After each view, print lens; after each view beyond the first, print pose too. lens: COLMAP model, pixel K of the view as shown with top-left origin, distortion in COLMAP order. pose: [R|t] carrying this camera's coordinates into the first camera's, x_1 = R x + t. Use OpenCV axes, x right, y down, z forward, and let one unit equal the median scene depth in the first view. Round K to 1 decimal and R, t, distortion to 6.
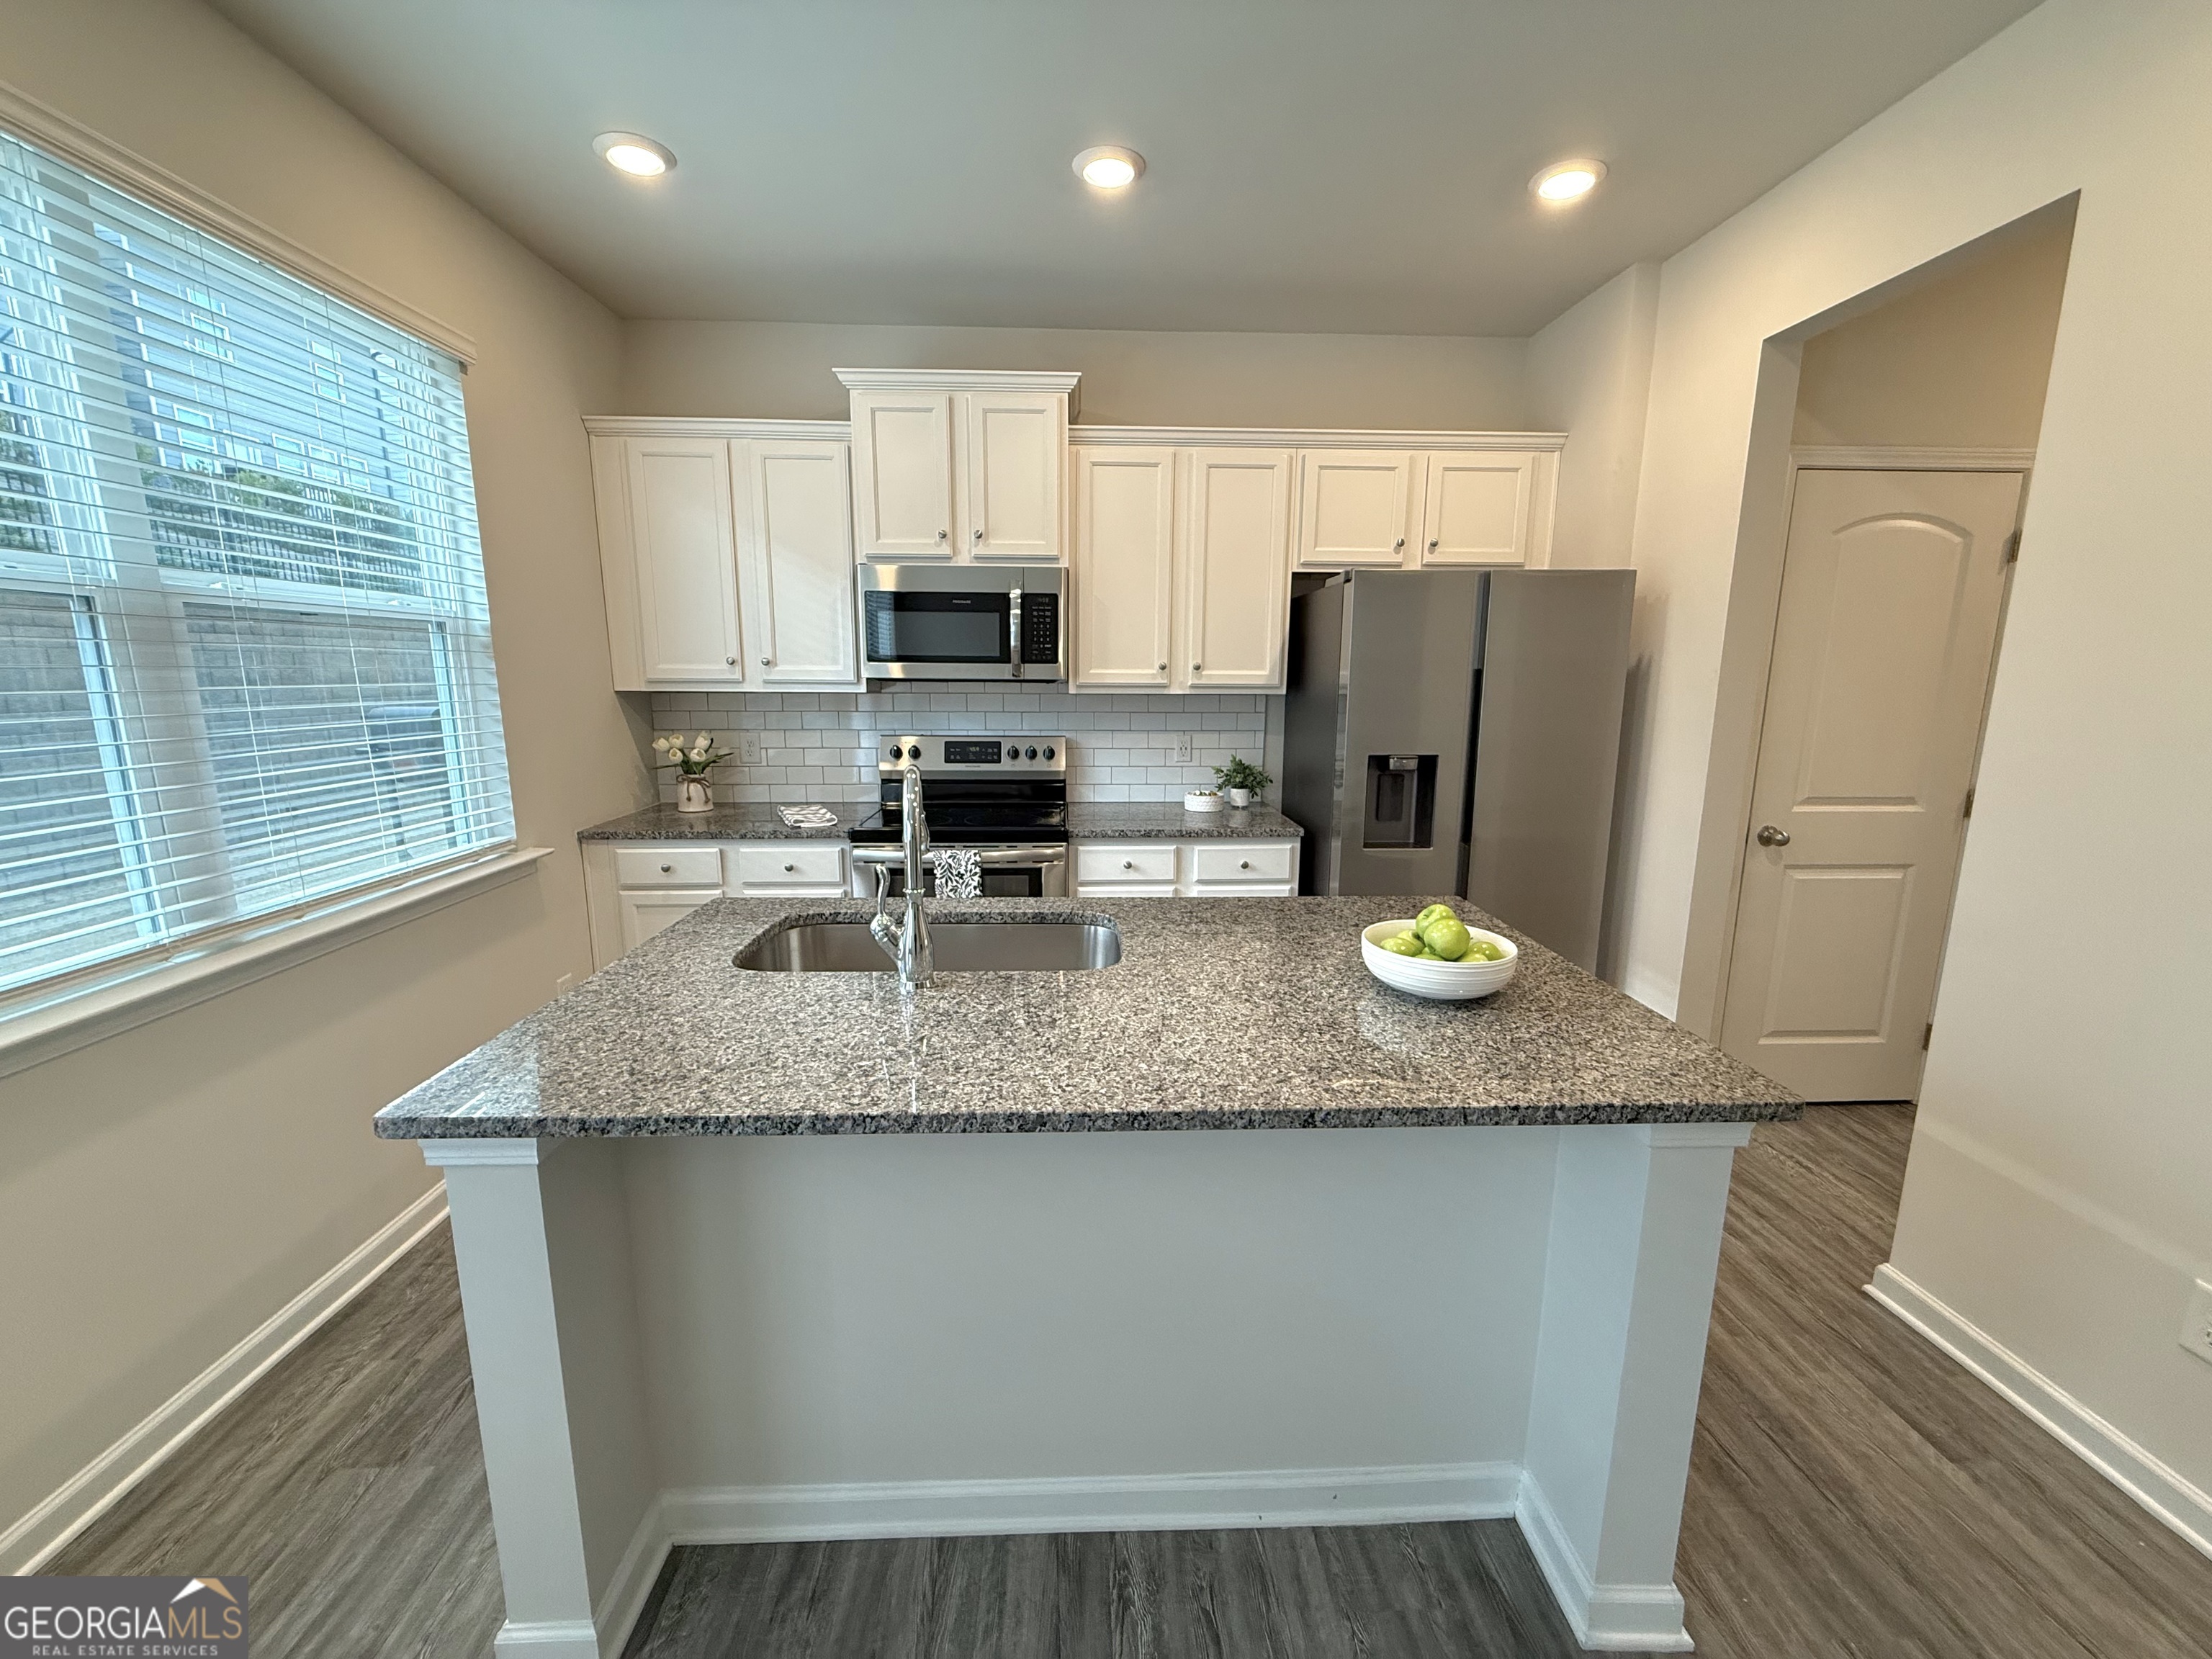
lens RADIAL K [[876.7, 0, 1105.6], [0, 876.7, 828.1], [0, 0, 1]] dist [0.001210, 0.000525]
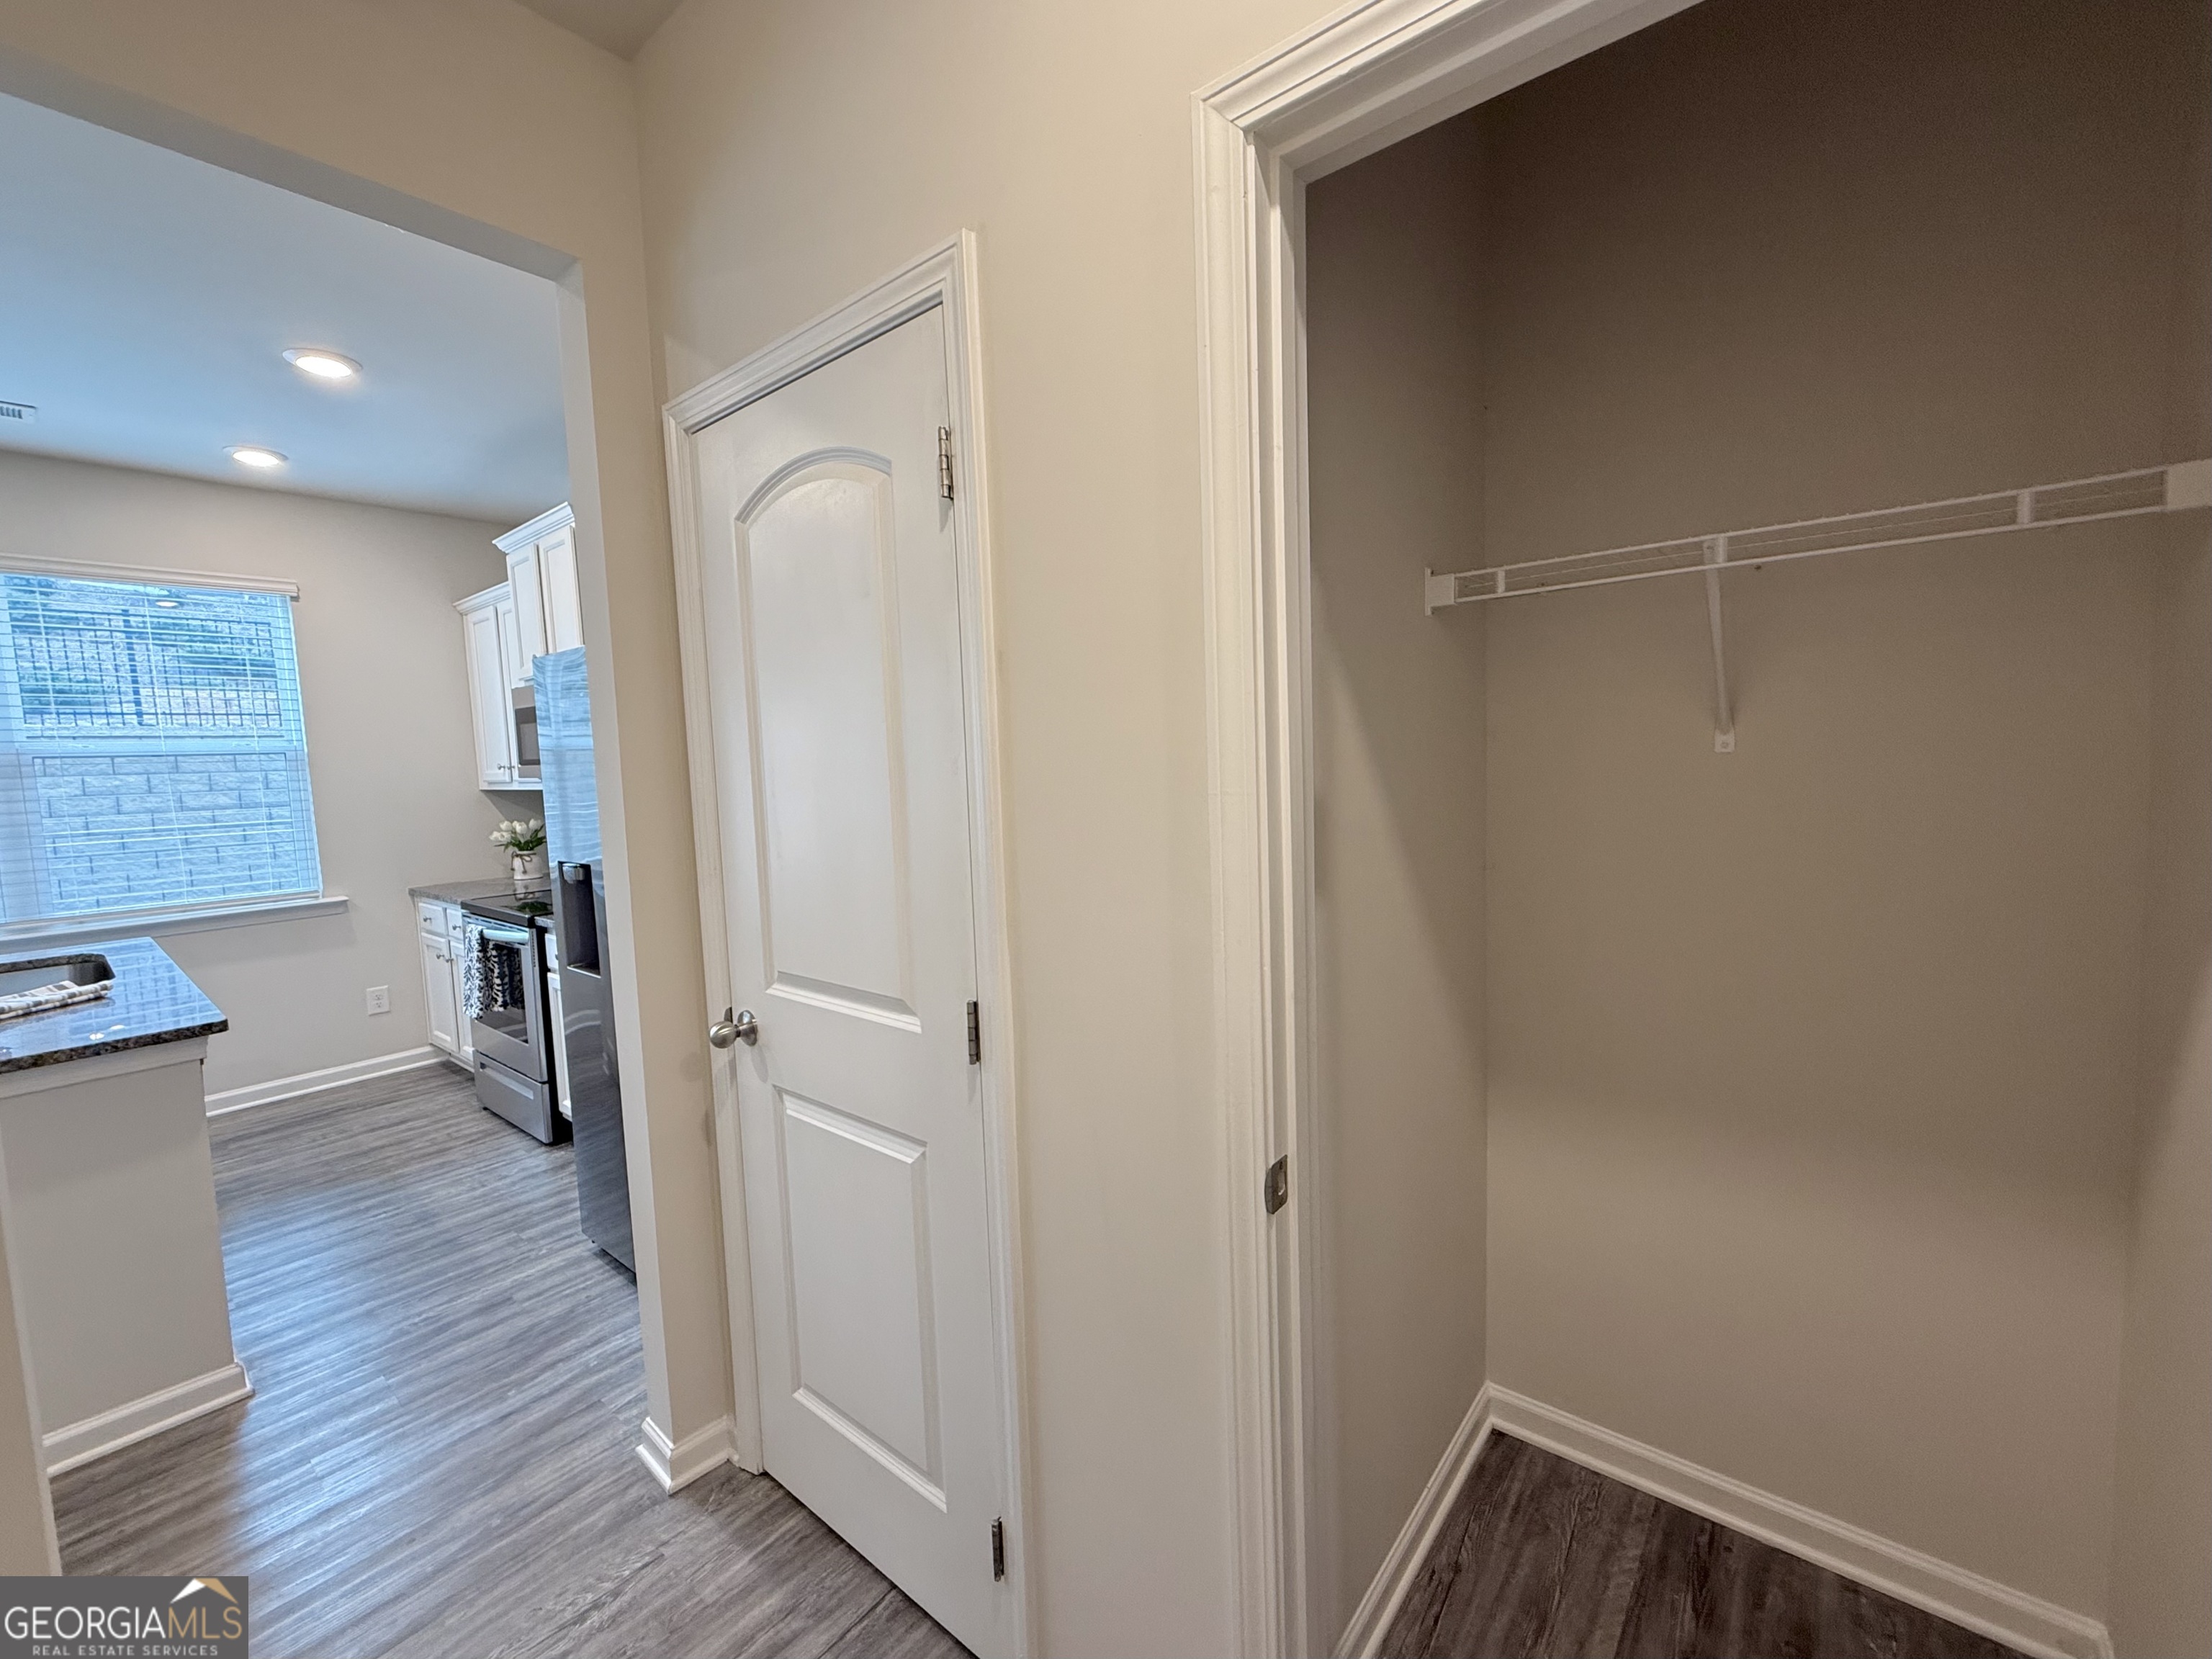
lens RADIAL K [[907.8, 0, 1106.0], [0, 907.8, 829.5], [0, 0, 1]] dist [0.001628, 0.000233]
pose [[0.744412, 0.023423, -0.667310, 1.202036], [-0.079965, 0.995319, -0.054267, -0.098857], [0.662915, 0.093759, 0.742801, 0.617914]]
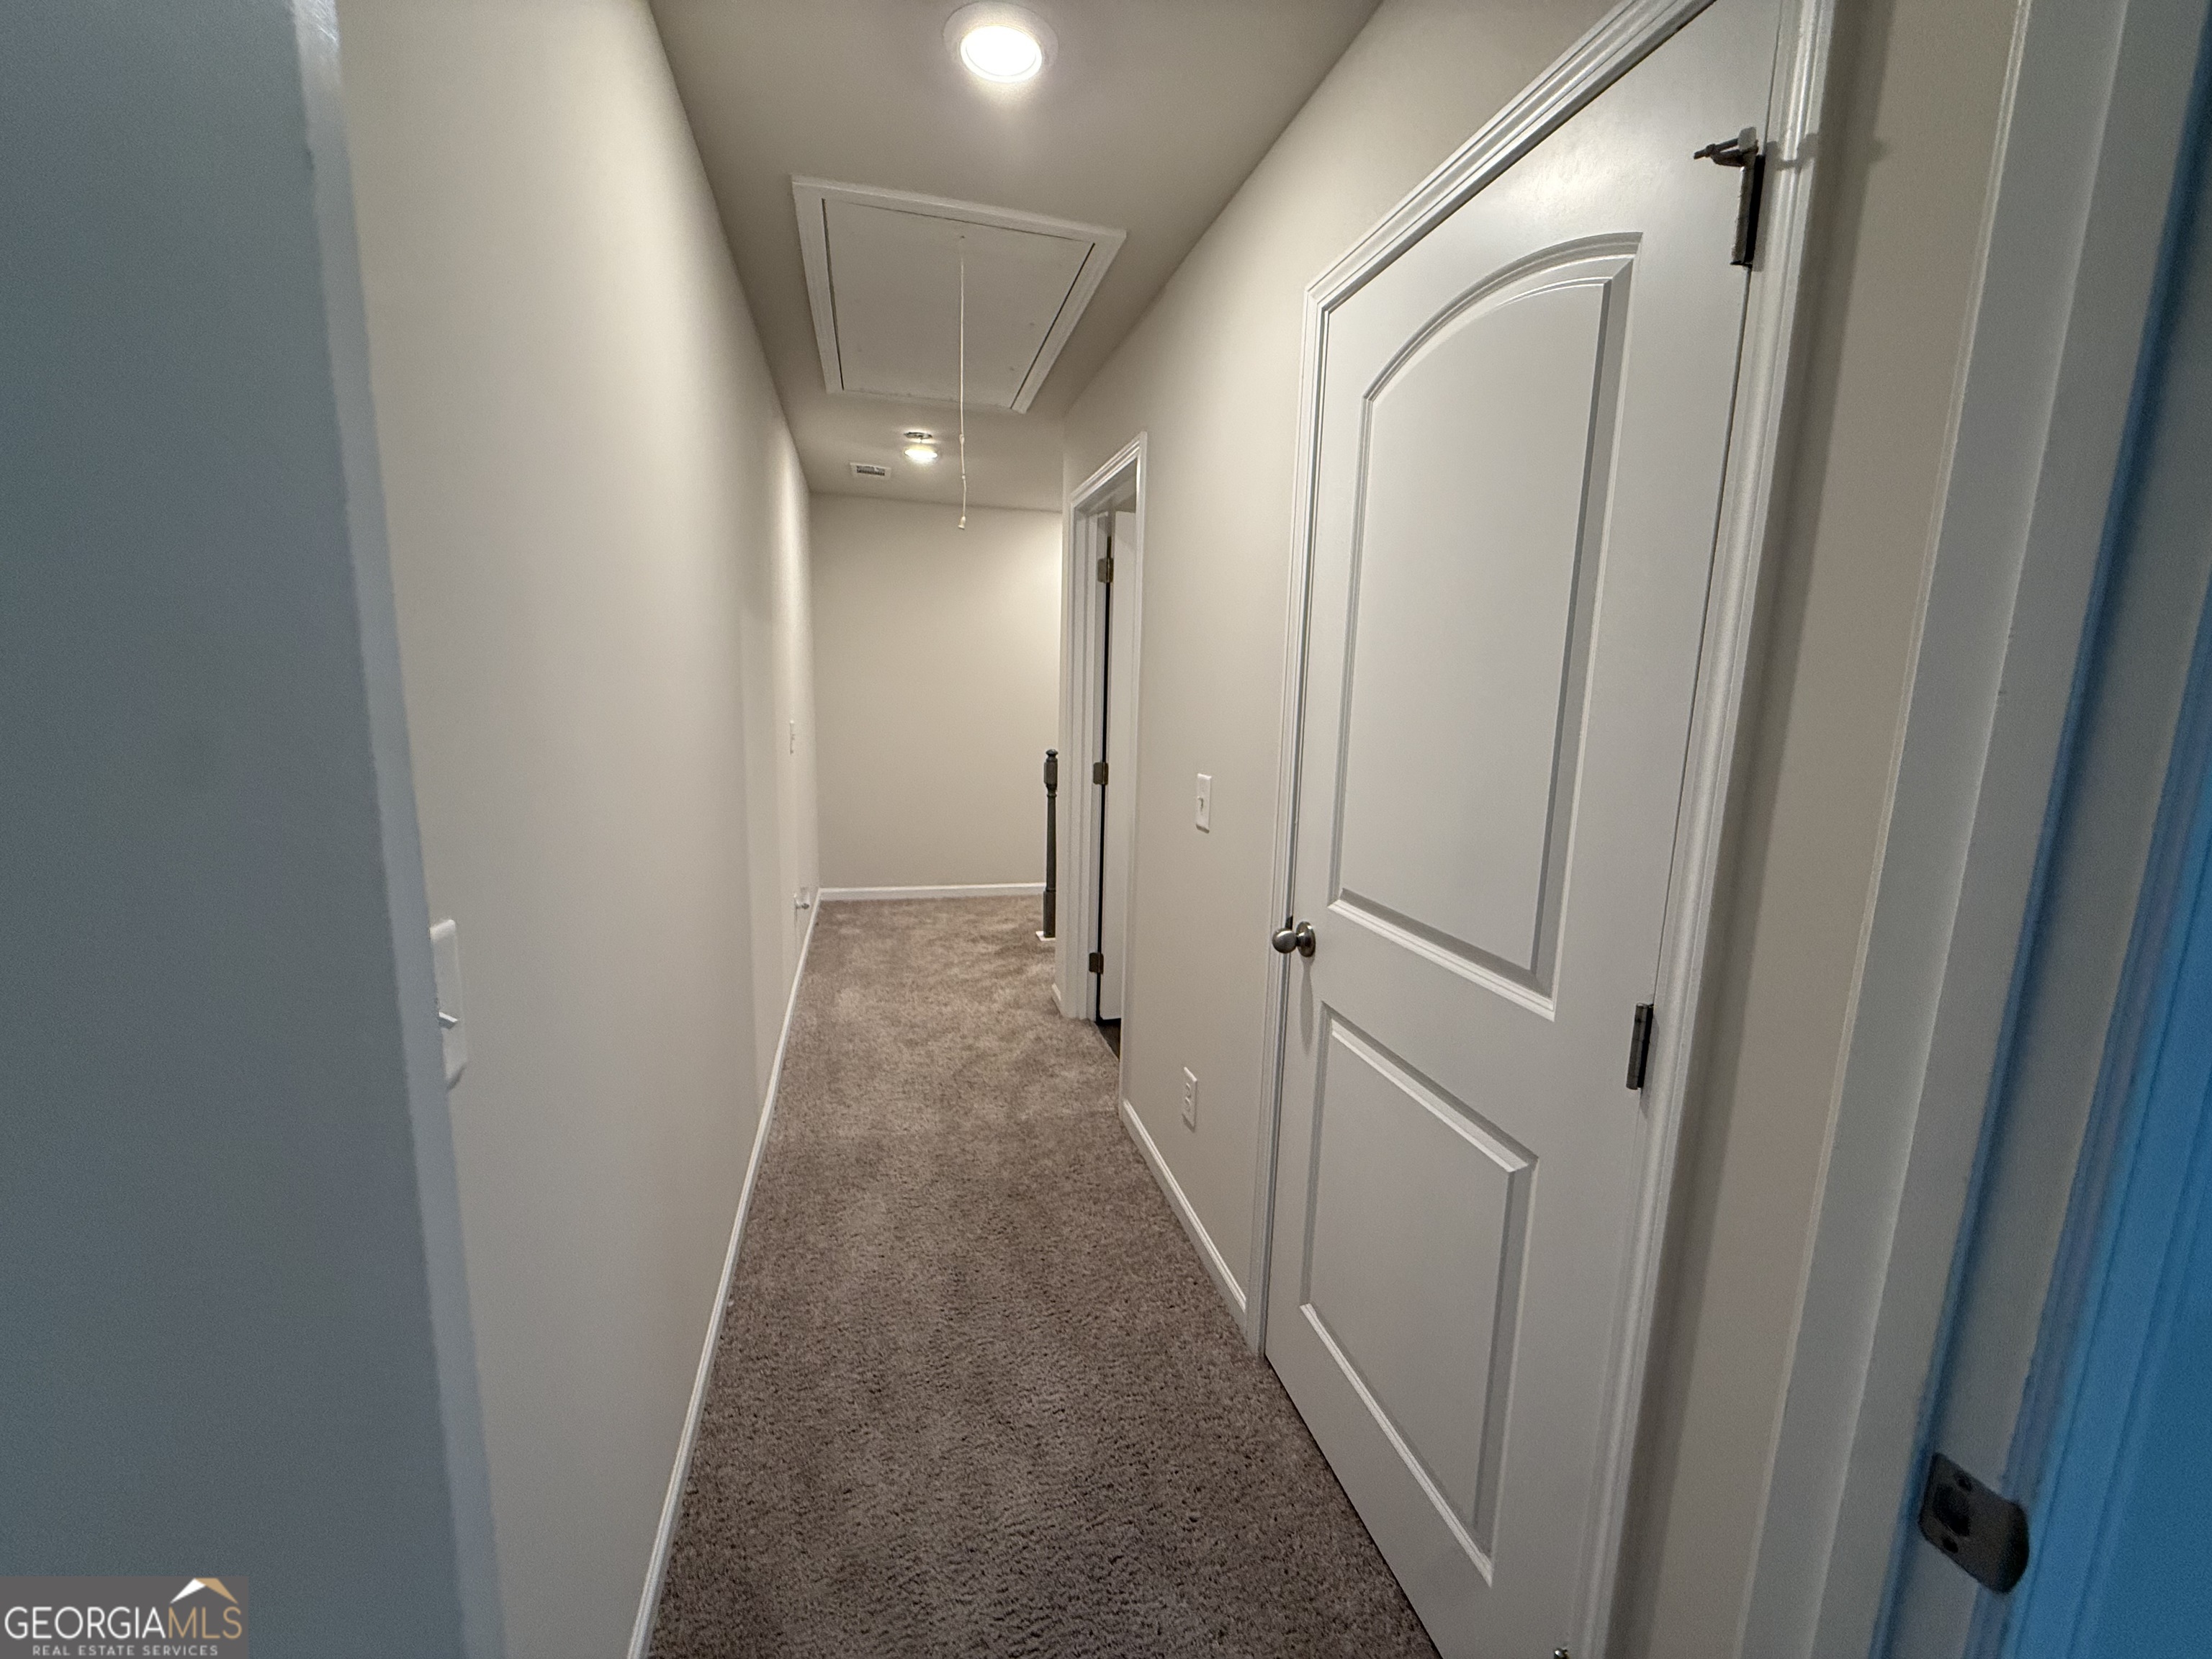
lens RADIAL K [[907.8, 0, 1106.0], [0, 907.8, 829.5], [0, 0, 1]] dist [0.001628, 0.000233]
pose [[0.246247, 0.171331, -0.953943, 1.116803], [-0.198512, 0.972301, 0.123385, -0.097370], [0.948660, 0.158986, 0.273438, 0.628814]]
